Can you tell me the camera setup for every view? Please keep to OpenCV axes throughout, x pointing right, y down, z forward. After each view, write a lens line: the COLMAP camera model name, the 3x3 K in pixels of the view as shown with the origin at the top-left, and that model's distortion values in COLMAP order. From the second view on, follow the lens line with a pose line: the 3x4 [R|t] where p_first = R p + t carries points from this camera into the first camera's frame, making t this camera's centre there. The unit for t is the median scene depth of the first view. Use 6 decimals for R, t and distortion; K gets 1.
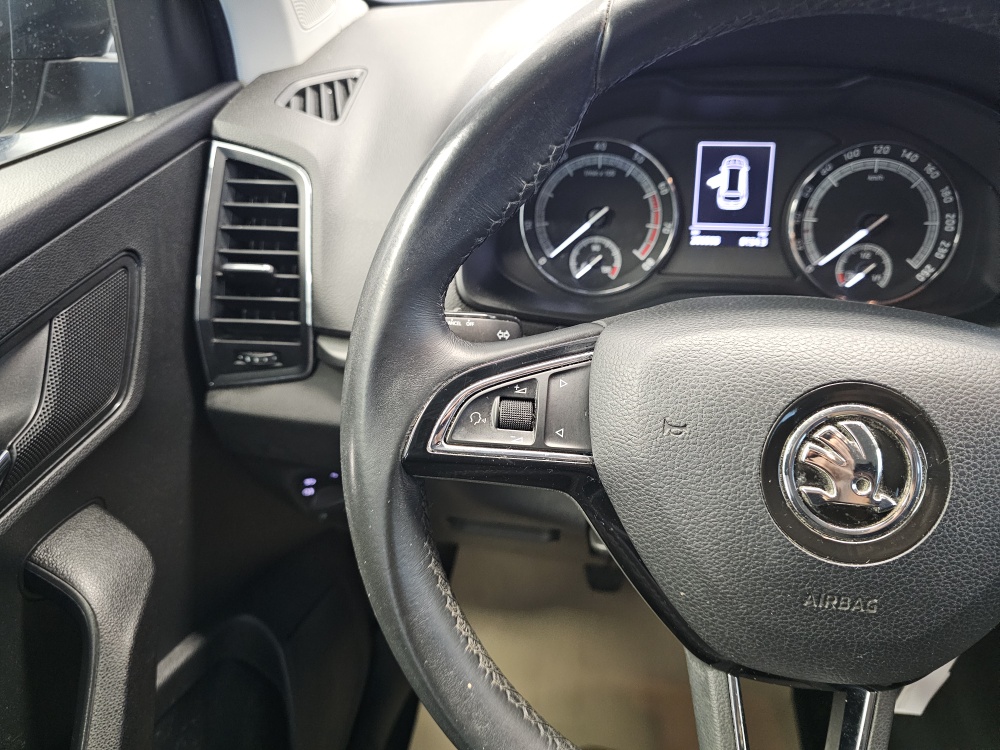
lens RADIAL K [[681.9, 0, 507.3], [0, 681.9, 361.3], [0, 0, 1]] dist [0.044074, -0.052291]
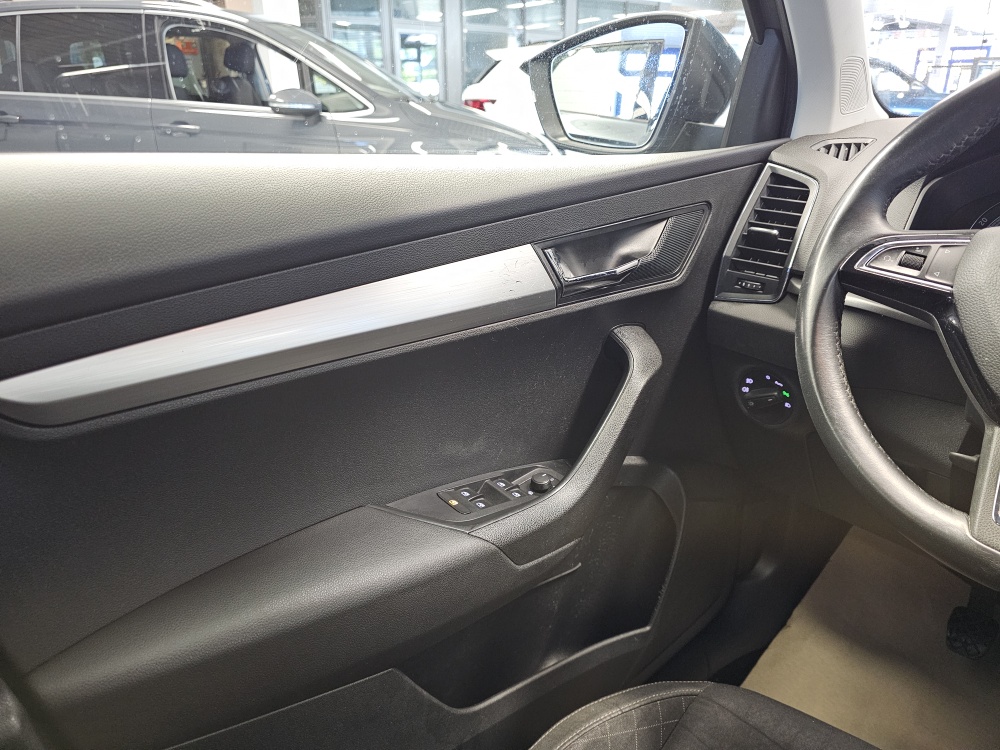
lens RADIAL K [[681.9, 0, 499.9], [0, 681.9, 377.1], [0, 0, 1]] dist [0.044074, -0.052291]
pose [[0.777431, 0.250218, -0.577055, 0.181939], [-0.360470, 0.929091, -0.082774, 0.564046], [0.515424, 0.272362, 0.812500, -0.606123]]
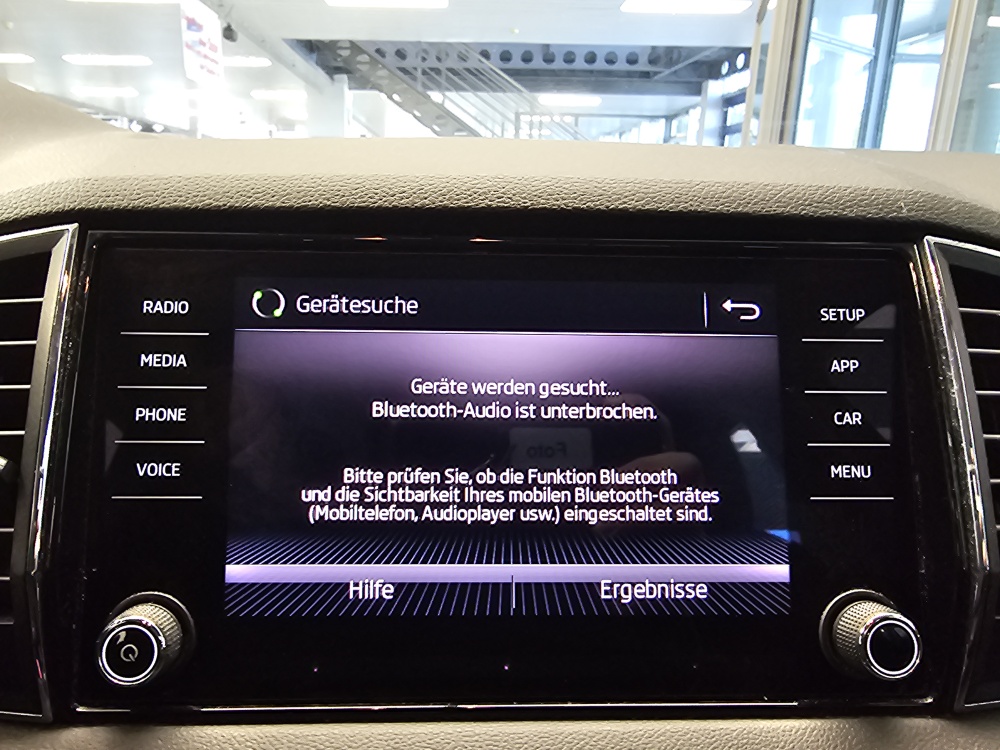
lens RADIAL K [[681.4, 0, 451.4], [0, 681.4, 366.3], [0, 0, 1]] dist [-0.009255, 0.004366]
pose [[0.987069, -0.004896, 0.160222, 1.073988], [0.060050, 0.938041, -0.341282, 0.065334], [-0.148624, 0.346490, 0.926205, 0.315064]]
